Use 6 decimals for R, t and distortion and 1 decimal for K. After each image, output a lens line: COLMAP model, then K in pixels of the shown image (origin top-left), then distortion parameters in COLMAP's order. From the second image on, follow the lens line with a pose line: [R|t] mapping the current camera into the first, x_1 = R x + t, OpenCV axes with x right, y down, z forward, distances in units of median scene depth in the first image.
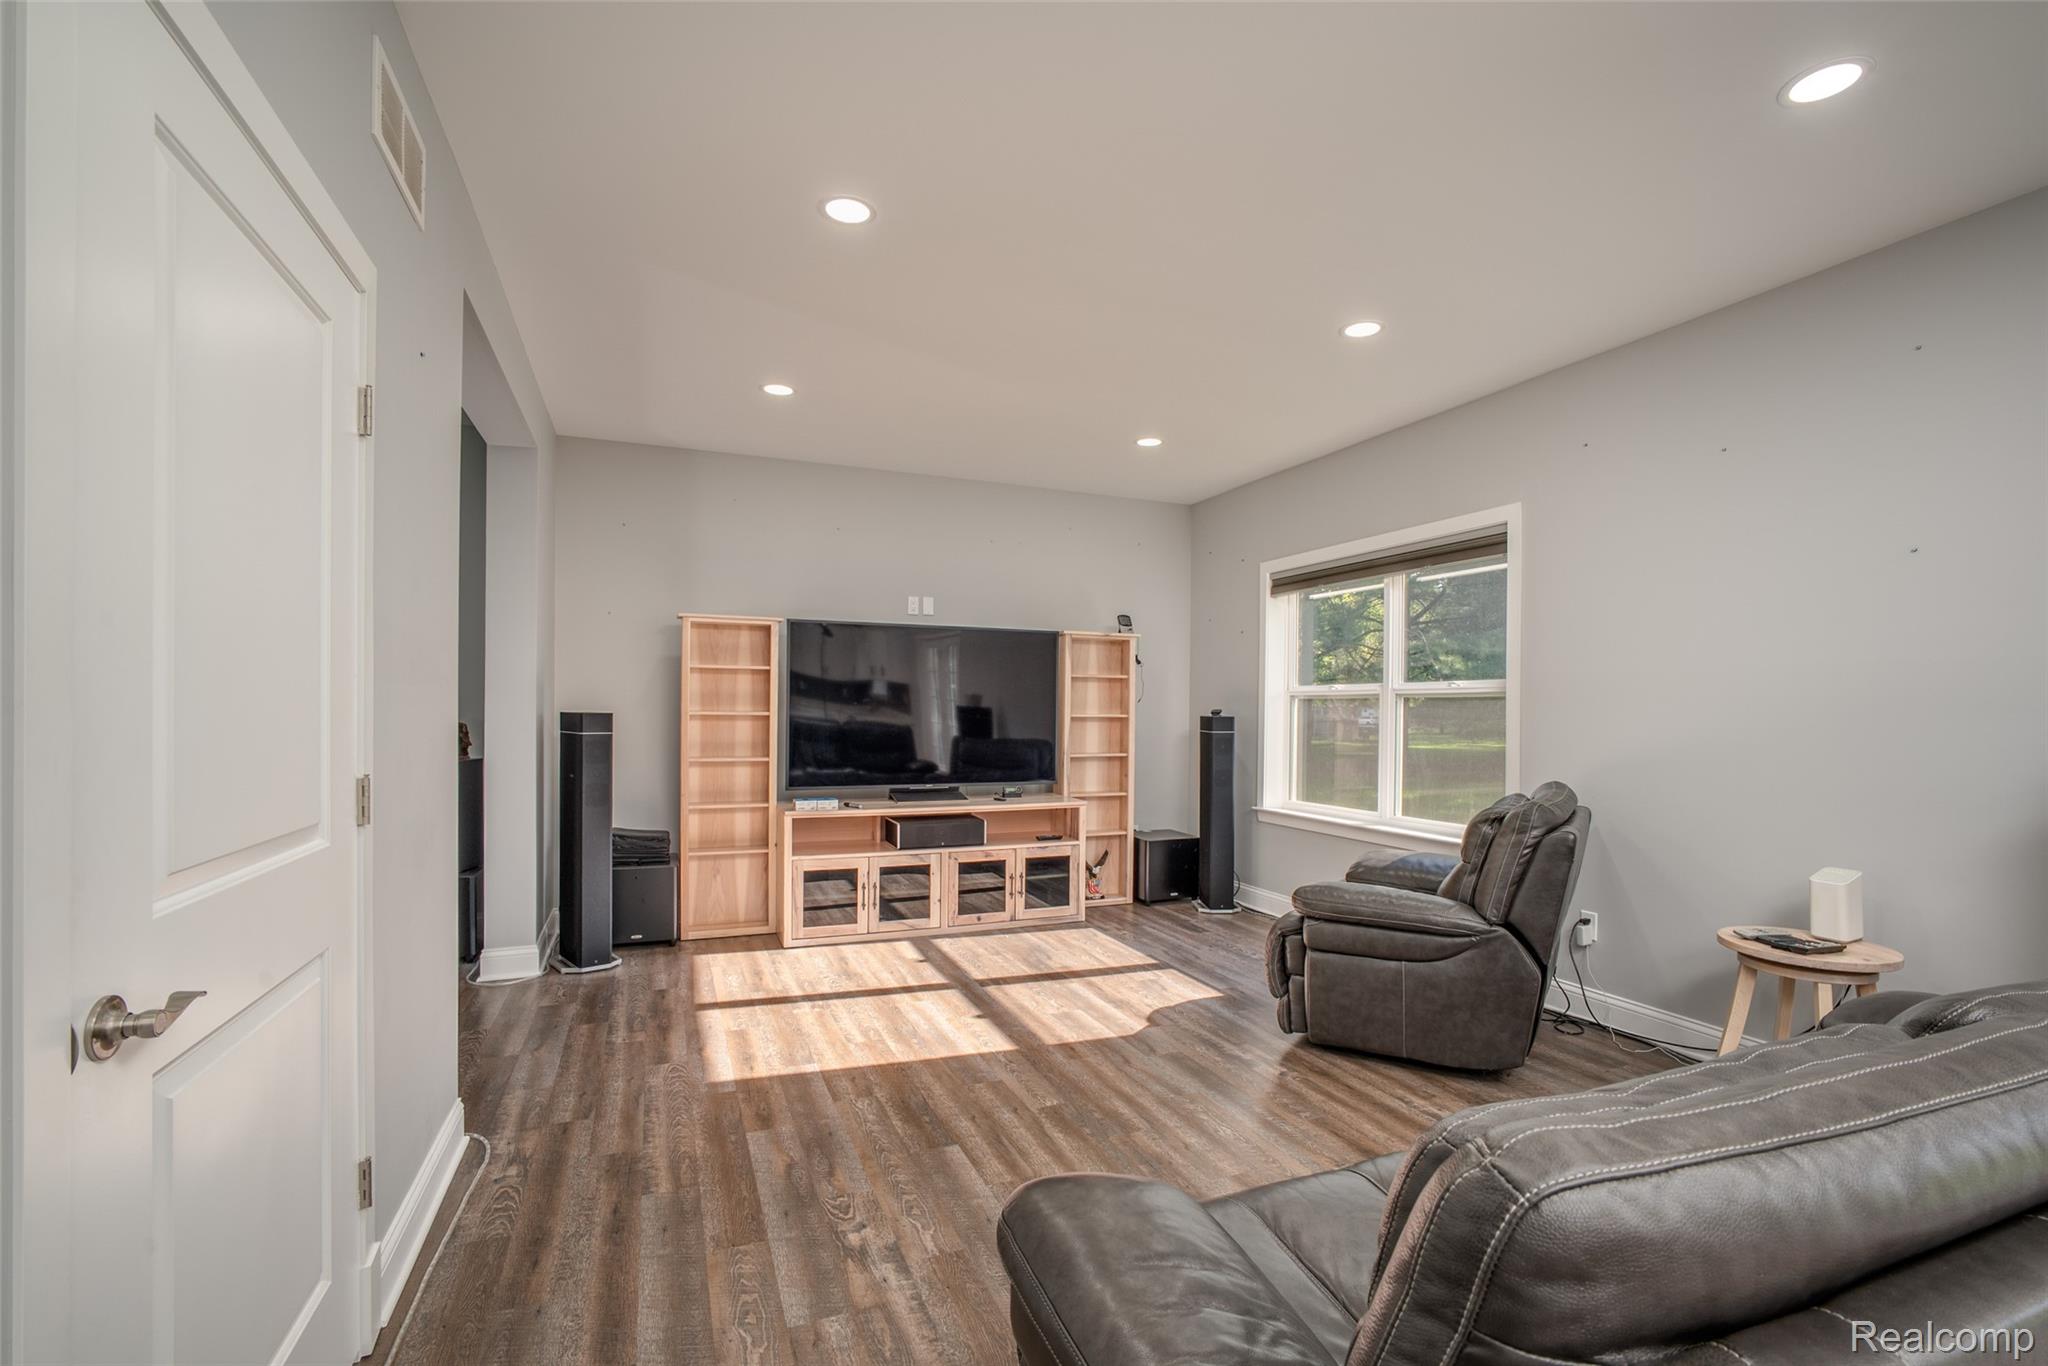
lens RADIAL K [[880.2, 0, 1018.3], [0, 880.2, 730.4], [0, 0, 1]] dist [-0.022104, 0.000270]
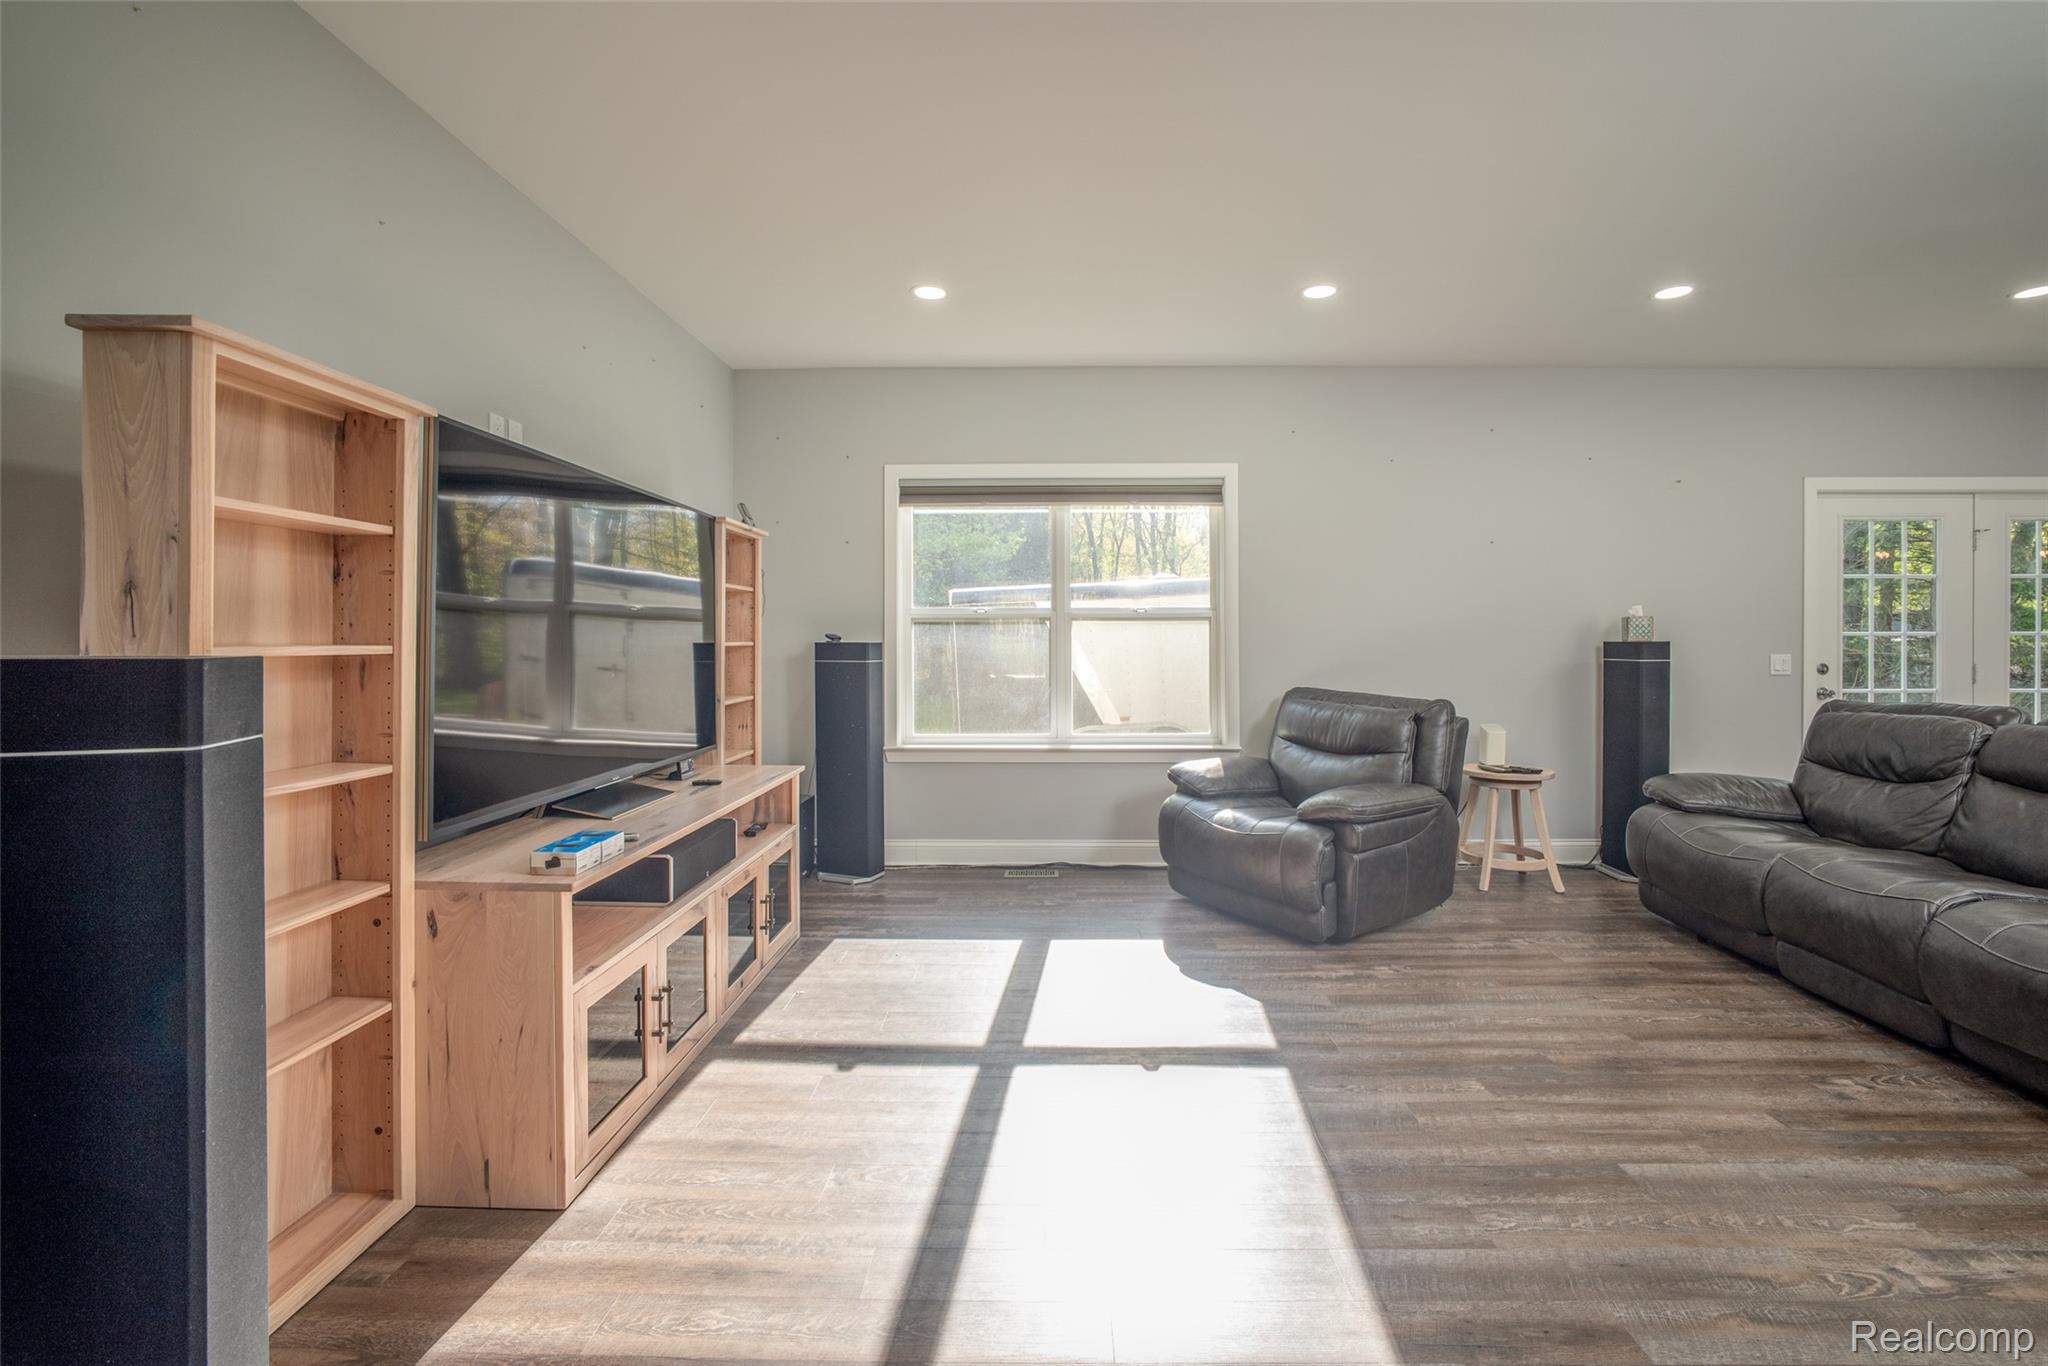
lens RADIAL K [[864.1, 0, 1047.1], [0, 864.1, 641.2], [0, 0, 1]] dist [-0.034593, 0.010895]
pose [[0.409722, -0.011992, 0.912132, -0.942990], [0.028013, 0.999607, 0.000559, -0.026235], [-0.911780, 0.025323, 0.409897, 1.086437]]
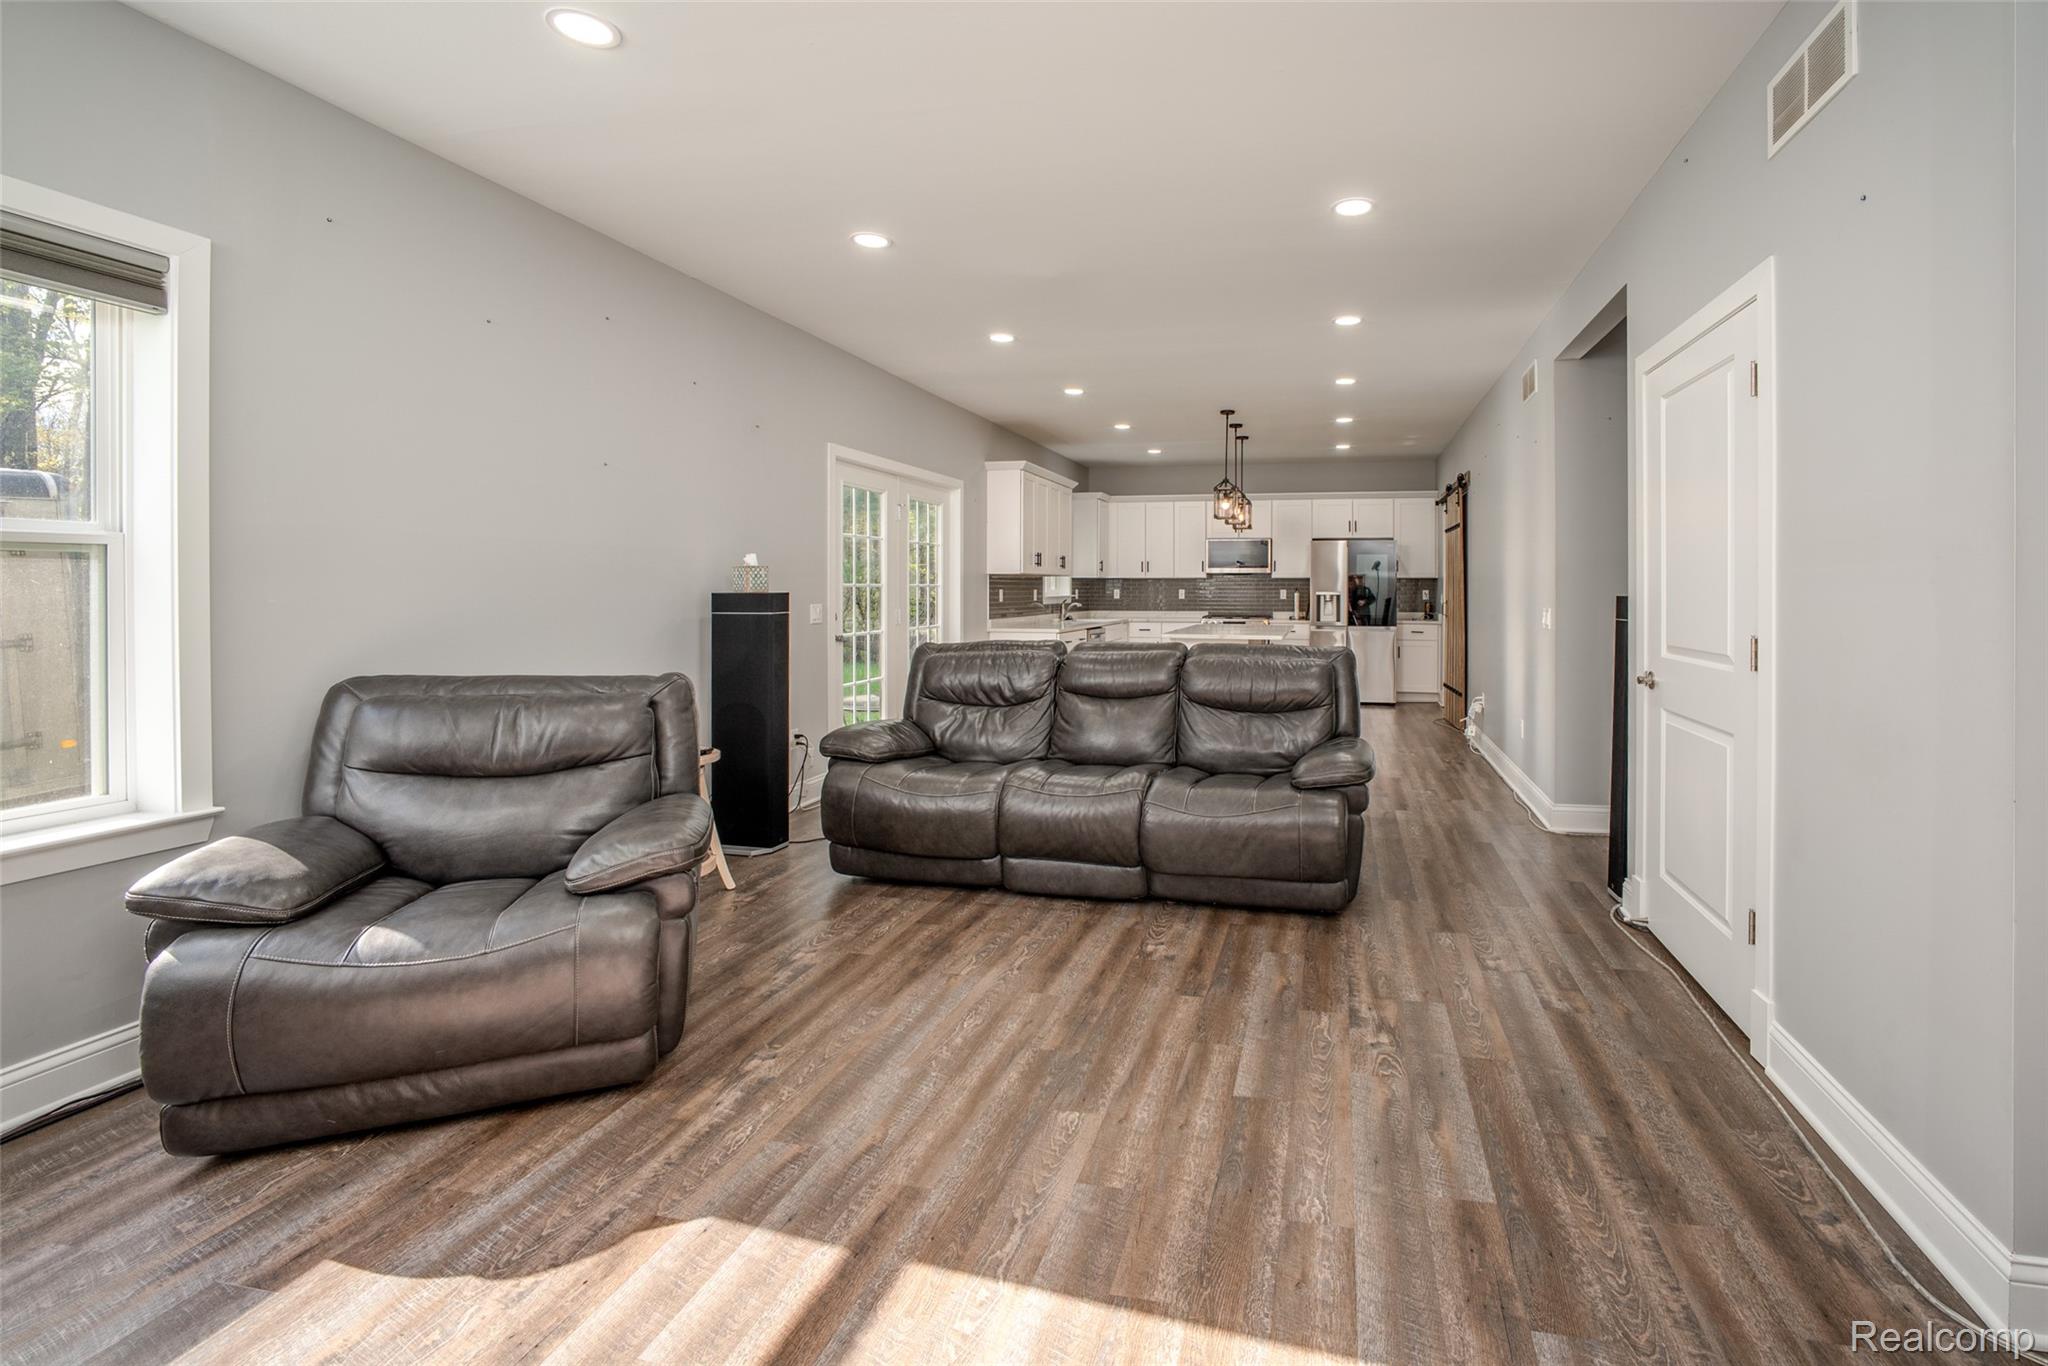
lens RADIAL K [[919.0, 0, 1126.9], [0, 919.0, 591.3], [0, 0, 1]] dist [-0.023943, 0.000391]
pose [[-0.820230, -0.011631, 0.571916, -0.457662], [0.005841, 0.999571, 0.028706, -0.038660], [-0.572004, 0.026886, -0.819810, 1.673424]]
